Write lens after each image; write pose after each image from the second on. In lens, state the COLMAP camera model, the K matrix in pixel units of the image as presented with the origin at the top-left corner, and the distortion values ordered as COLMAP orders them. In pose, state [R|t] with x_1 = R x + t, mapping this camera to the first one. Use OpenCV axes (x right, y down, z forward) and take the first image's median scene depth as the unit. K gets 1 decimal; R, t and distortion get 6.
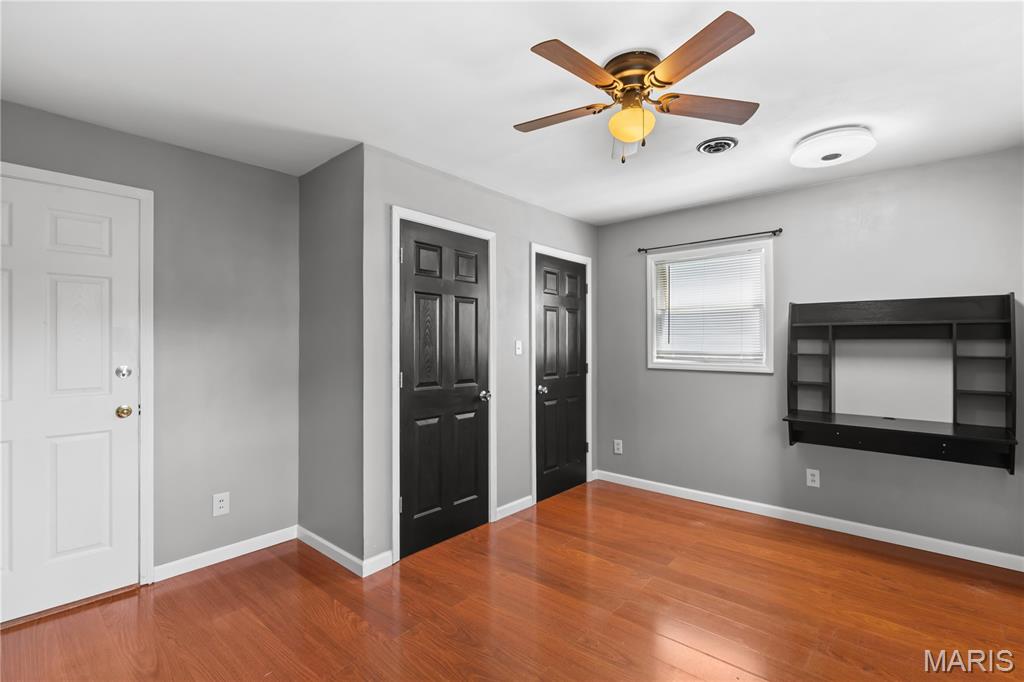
lens RADIAL K [[465.2, 0, 512.7], [0, 465.2, 338.9], [0, 0, 1]] dist [0.002651, 0.000247]
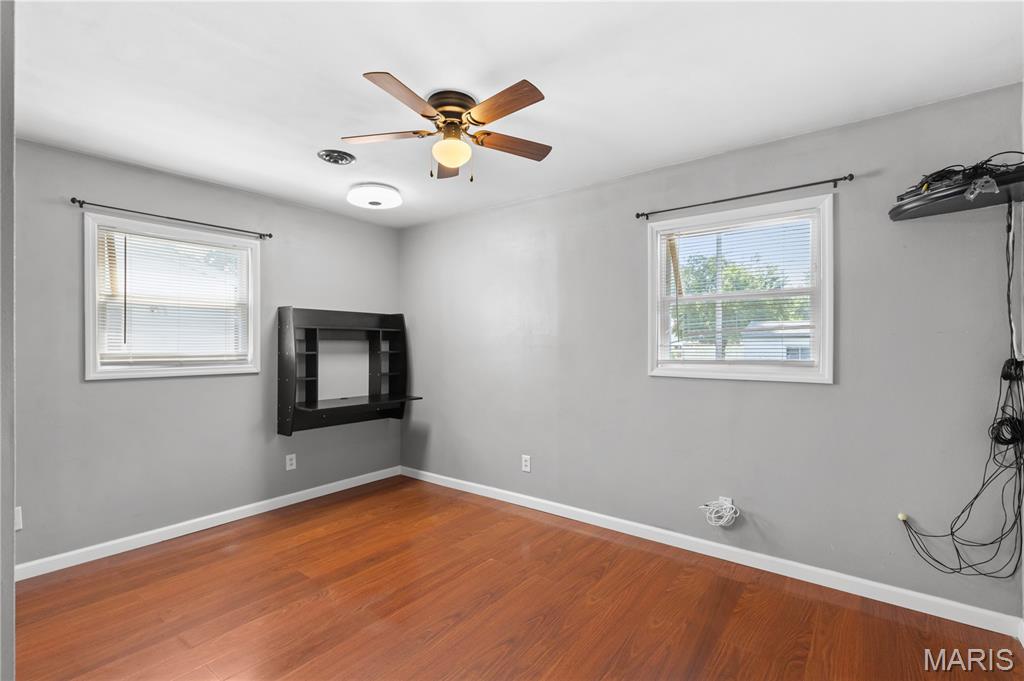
lens RADIAL K [[465.2, 0, 515.8], [0, 465.2, 345.7], [0, 0, 1]] dist [0.002651, 0.000247]
pose [[-0.057321, -0.004507, 0.998346, -0.490888], [-0.006687, 0.999969, 0.004130, 0.006518], [-0.998333, -0.006440, -0.057349, 0.495005]]
